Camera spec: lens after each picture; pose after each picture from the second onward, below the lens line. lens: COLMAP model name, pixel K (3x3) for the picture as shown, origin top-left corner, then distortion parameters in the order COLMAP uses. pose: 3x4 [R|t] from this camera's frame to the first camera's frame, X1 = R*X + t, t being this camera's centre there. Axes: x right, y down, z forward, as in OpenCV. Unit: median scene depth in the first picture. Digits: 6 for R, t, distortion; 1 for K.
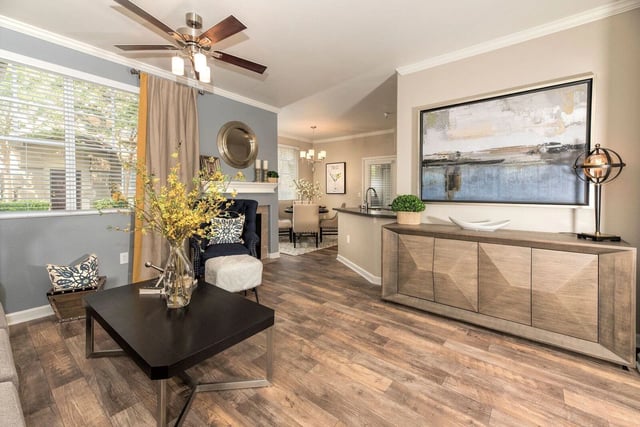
lens RADIAL K [[274.8, 0, 318.4], [0, 274.8, 190.8], [0, 0, 1]] dist [0.017944, -0.000017]
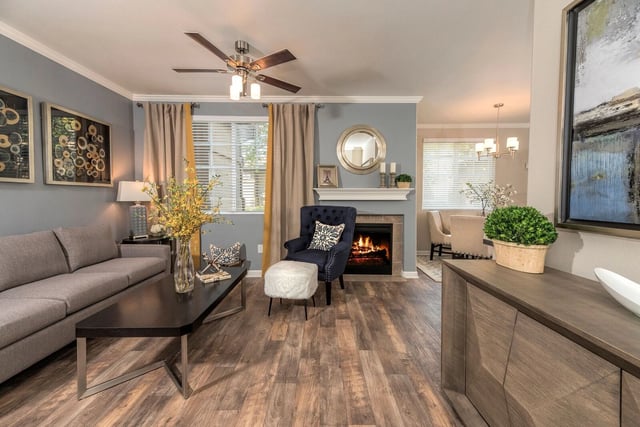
lens RADIAL K [[265.5, 0, 318.1], [0, 265.5, 202.1], [0, 0, 1]] dist [0.014374, -0.000169]
pose [[0.618507, 0.011896, -0.785689, 0.474794], [0.002282, 0.999854, 0.016935, -0.001307], [0.785776, -0.012268, 0.618390, 0.440801]]
